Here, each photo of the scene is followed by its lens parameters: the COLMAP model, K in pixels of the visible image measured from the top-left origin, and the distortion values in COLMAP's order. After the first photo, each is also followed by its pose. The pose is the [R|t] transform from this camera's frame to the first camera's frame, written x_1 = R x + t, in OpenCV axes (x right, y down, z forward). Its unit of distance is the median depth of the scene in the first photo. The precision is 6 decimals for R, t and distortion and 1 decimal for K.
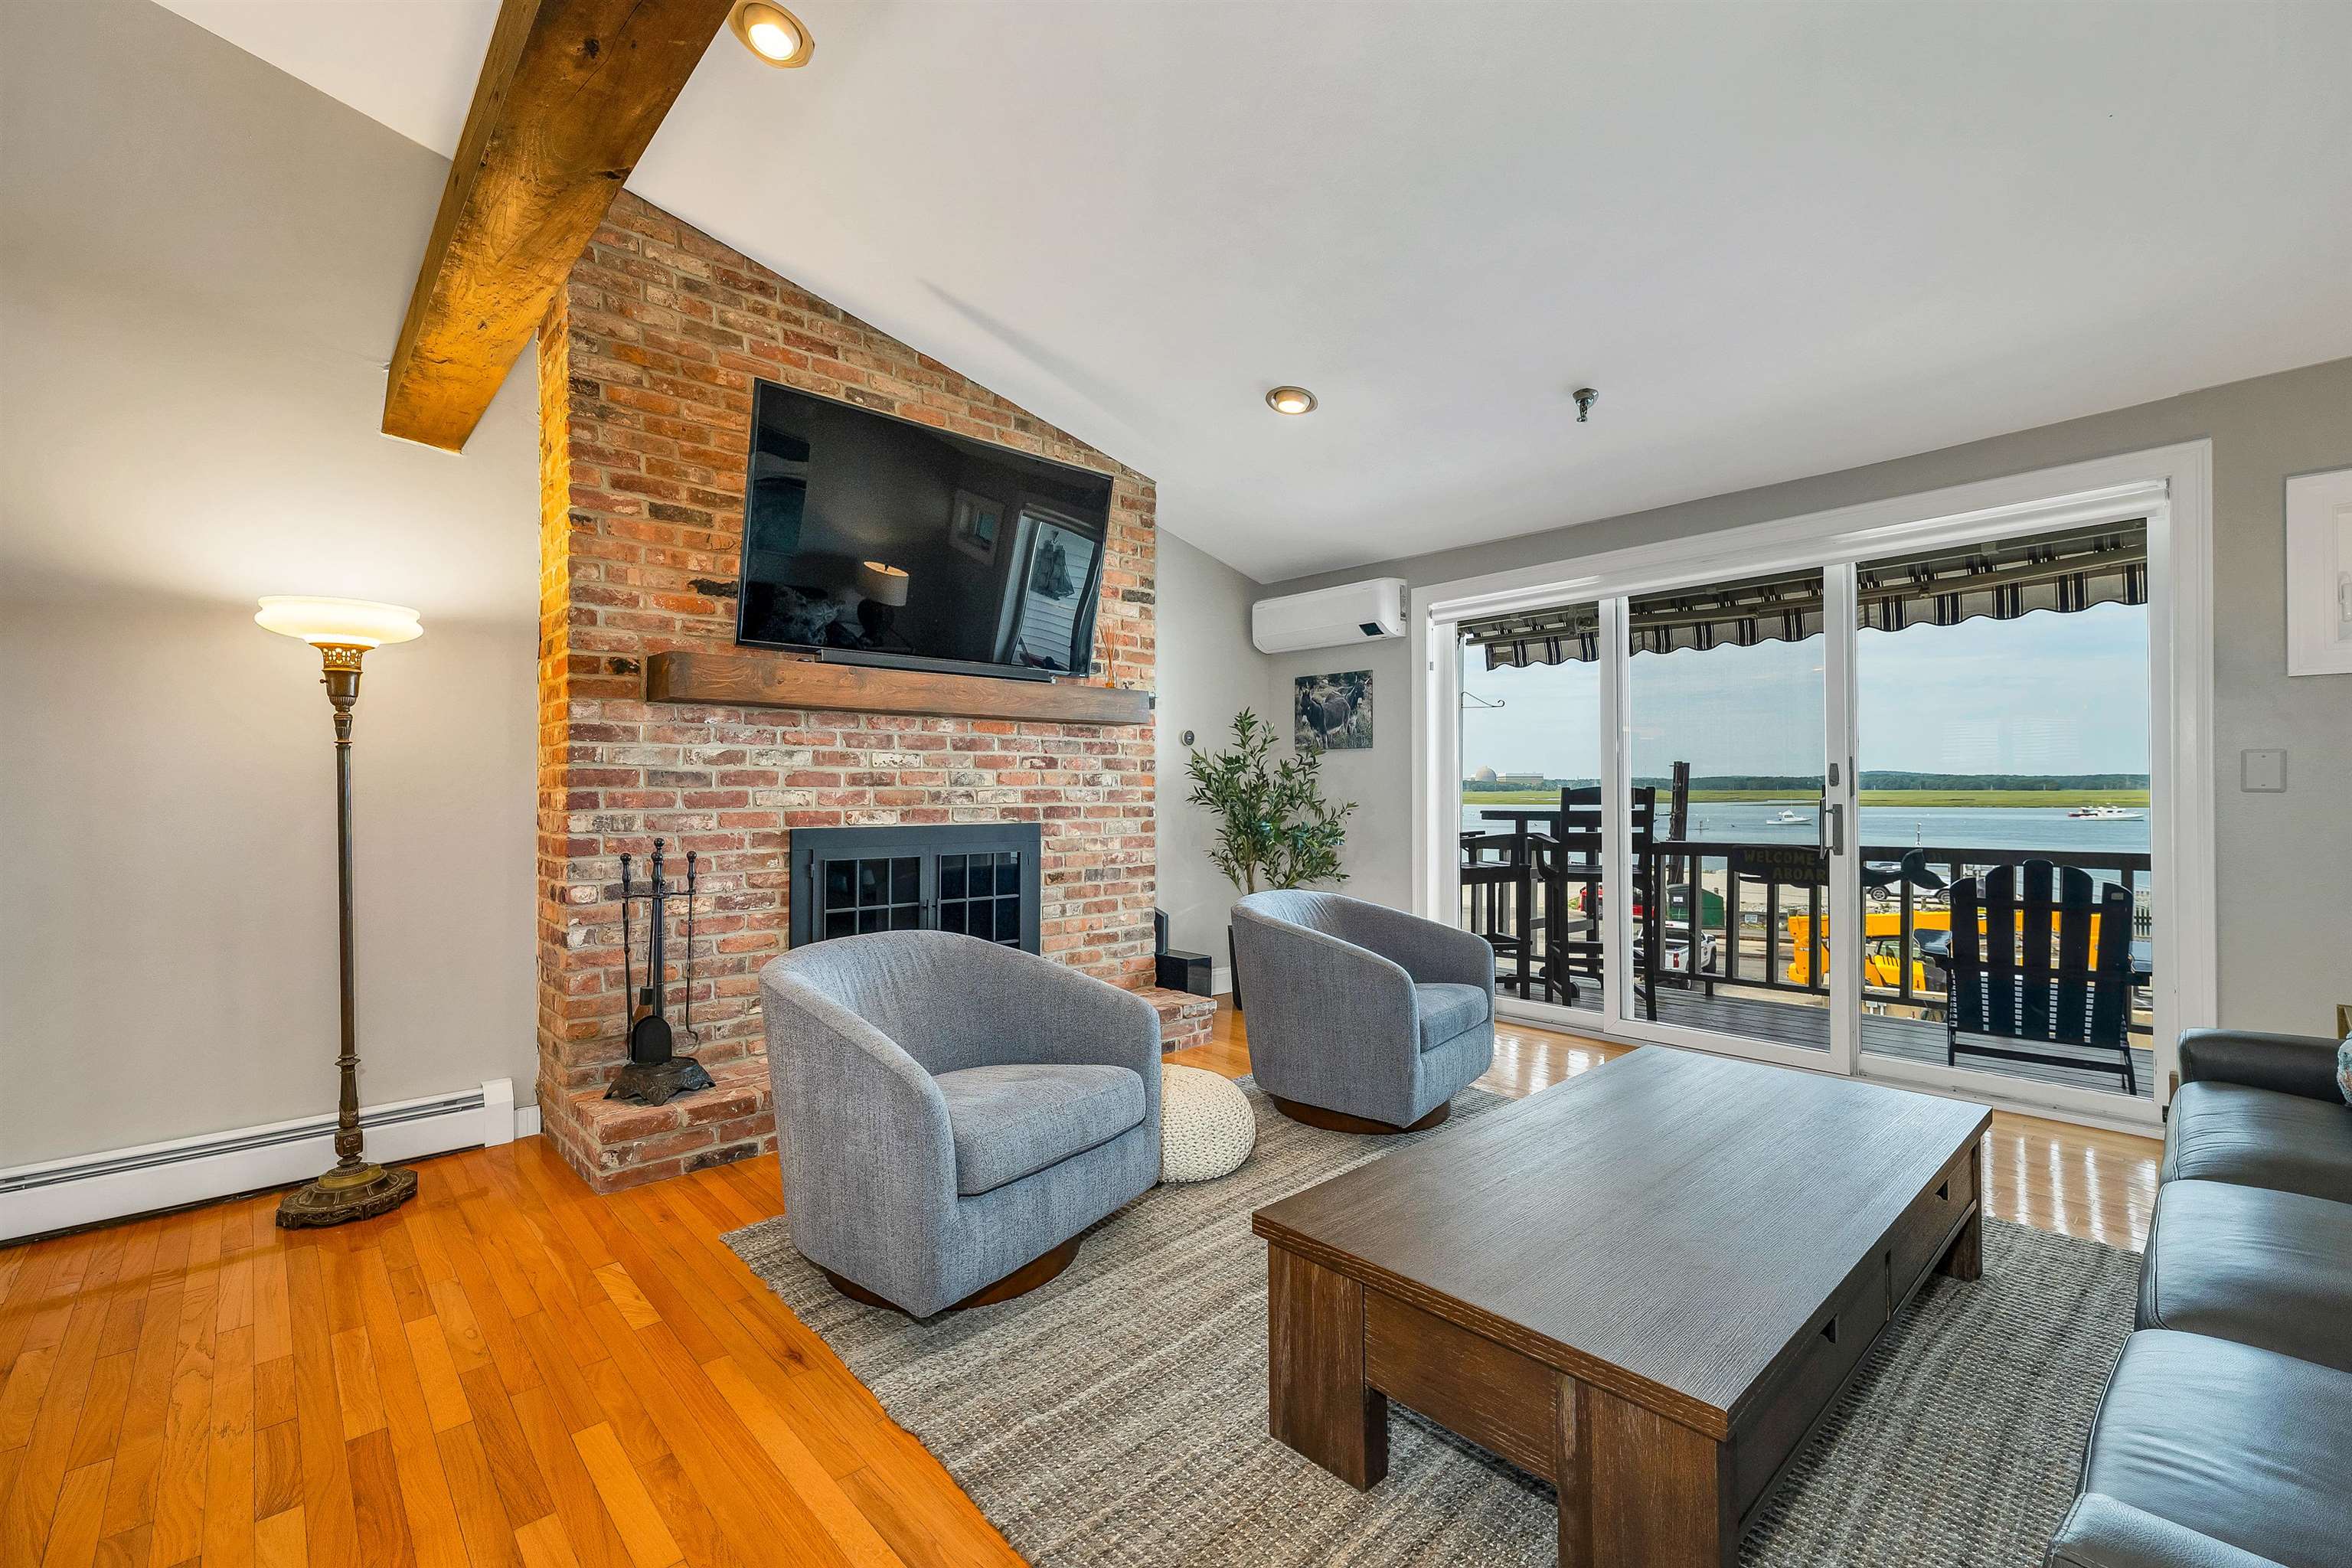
lens RADIAL K [[972.2, 0, 1164.6], [0, 972.2, 781.6], [0, 0, 1]] dist [0.001224, 0.000735]
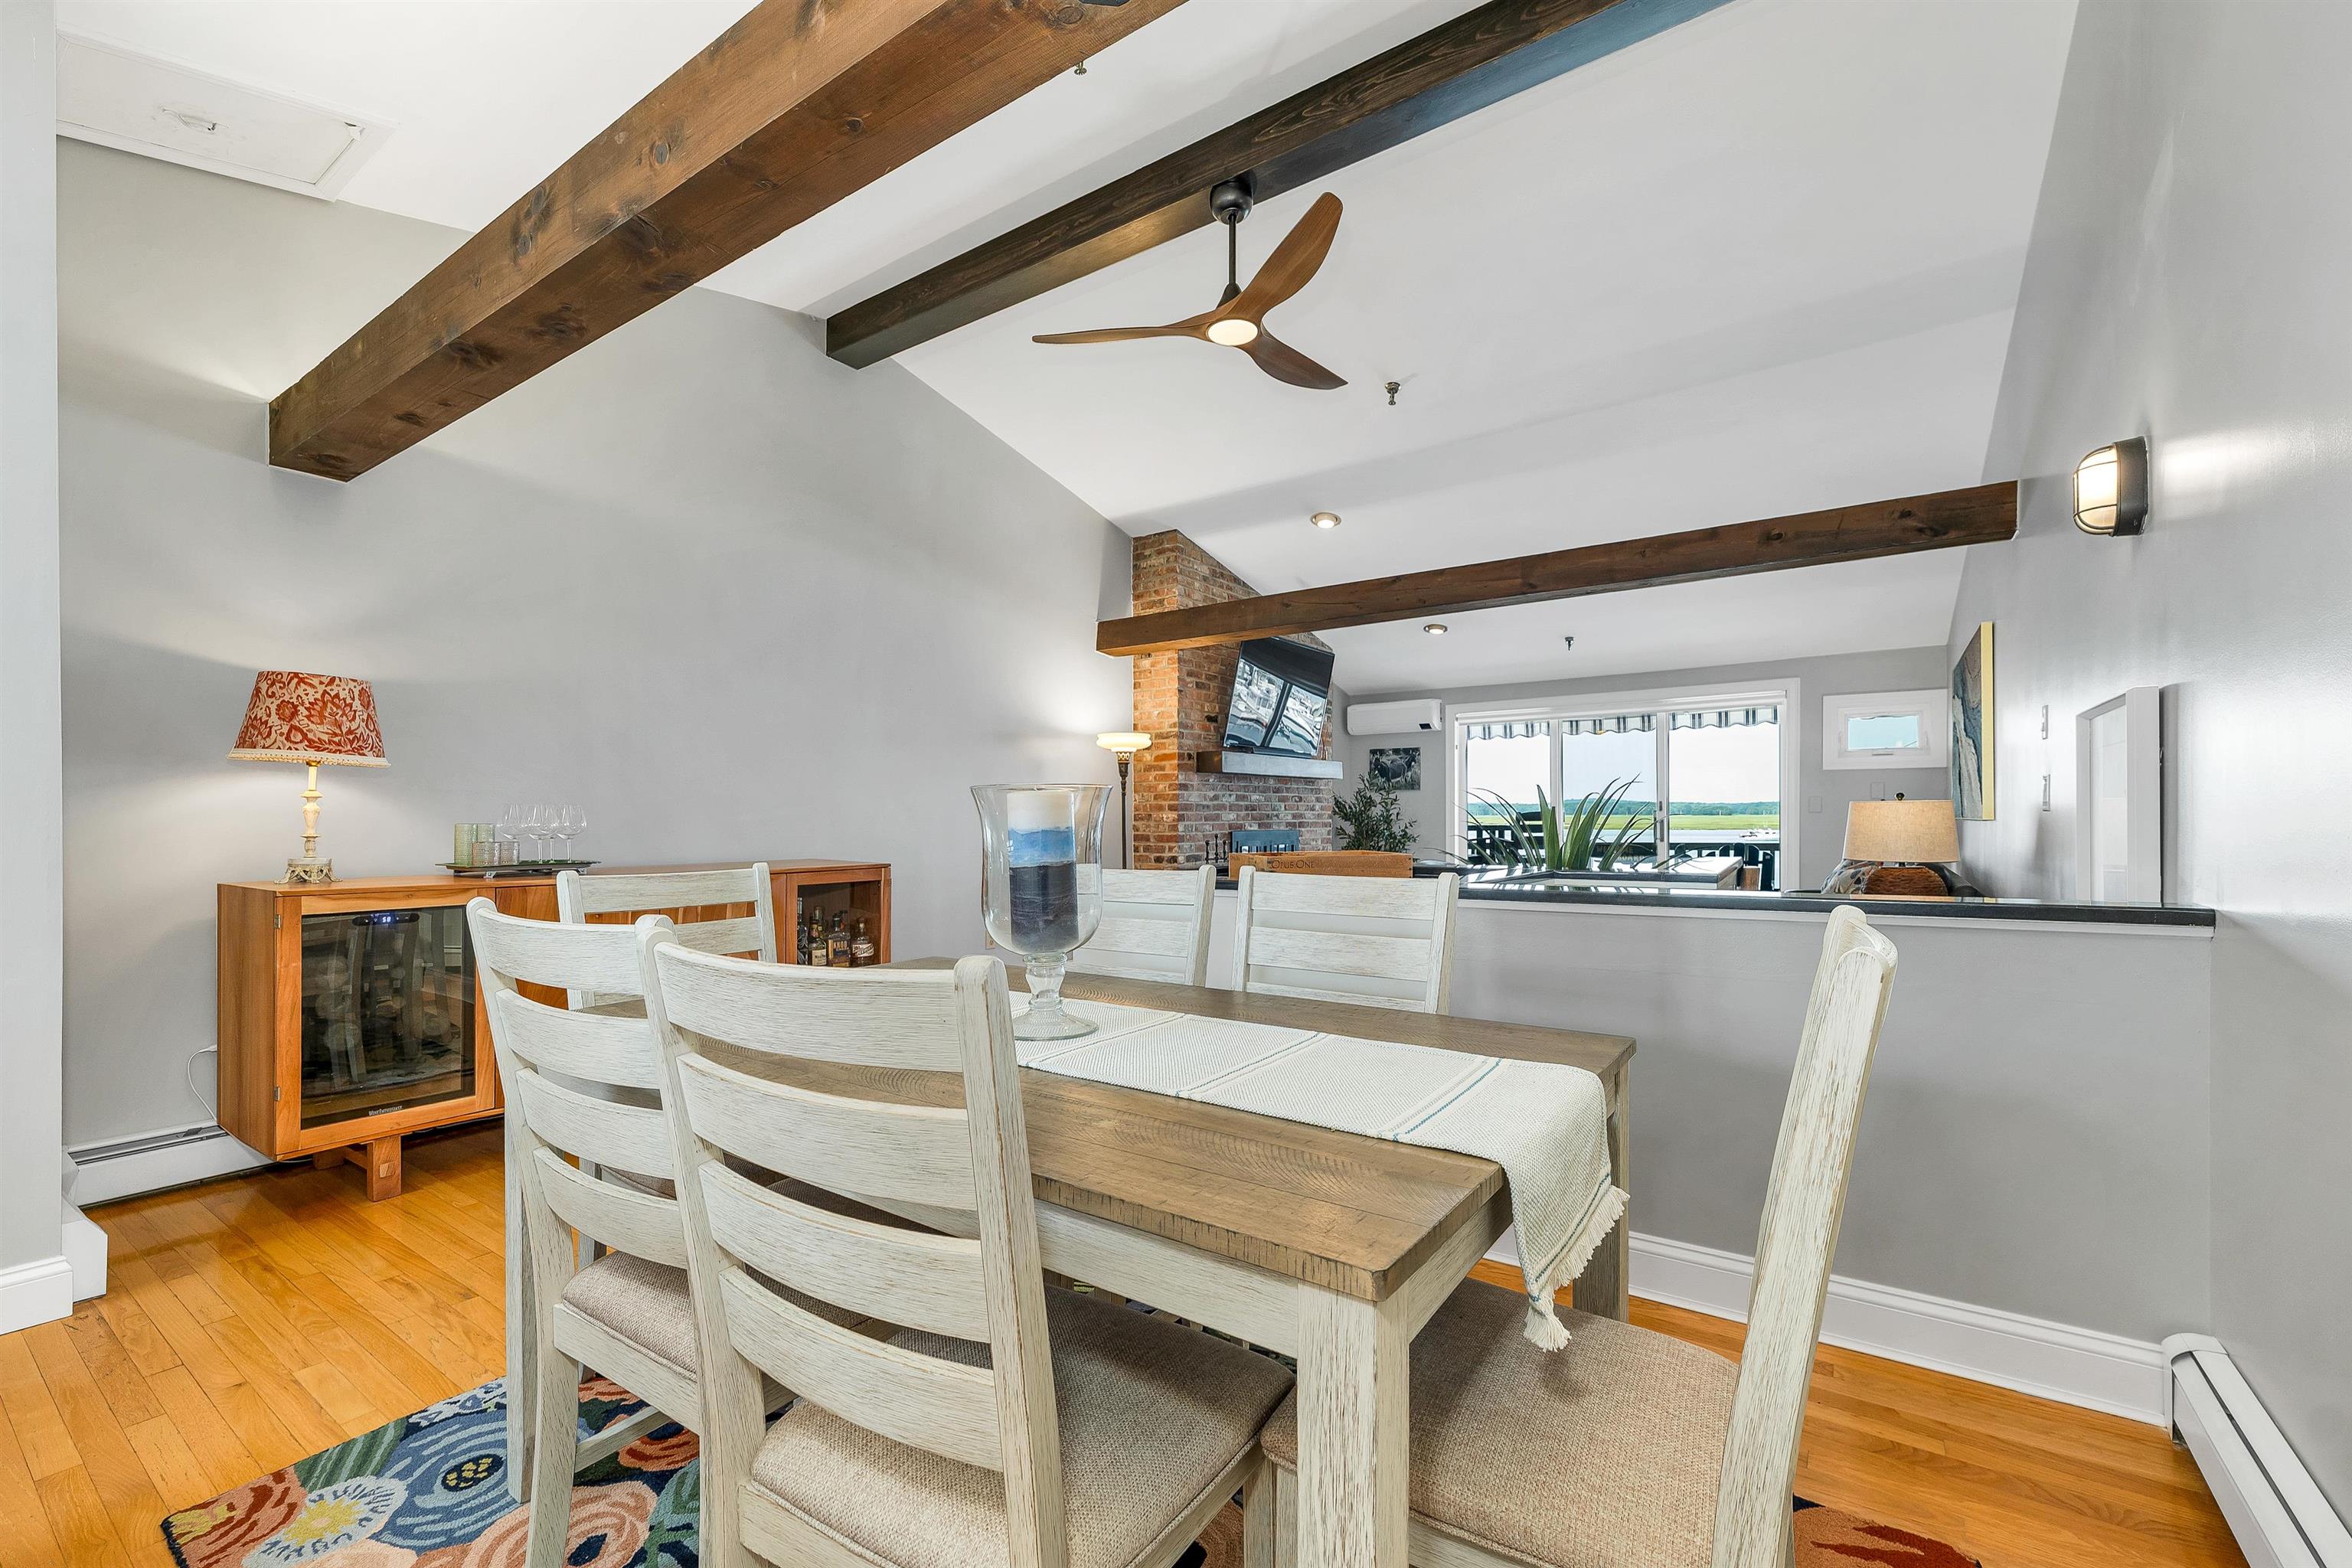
lens RADIAL K [[972.2, 0, 1152.8], [0, 972.2, 819.9], [0, 0, 1]] dist [0.001224, 0.000735]
pose [[0.979629, -0.000535, 0.200816, -0.855304], [-0.002181, 0.999909, 0.013304, -0.003036], [-0.200804, -0.013471, 0.979539, -0.907576]]
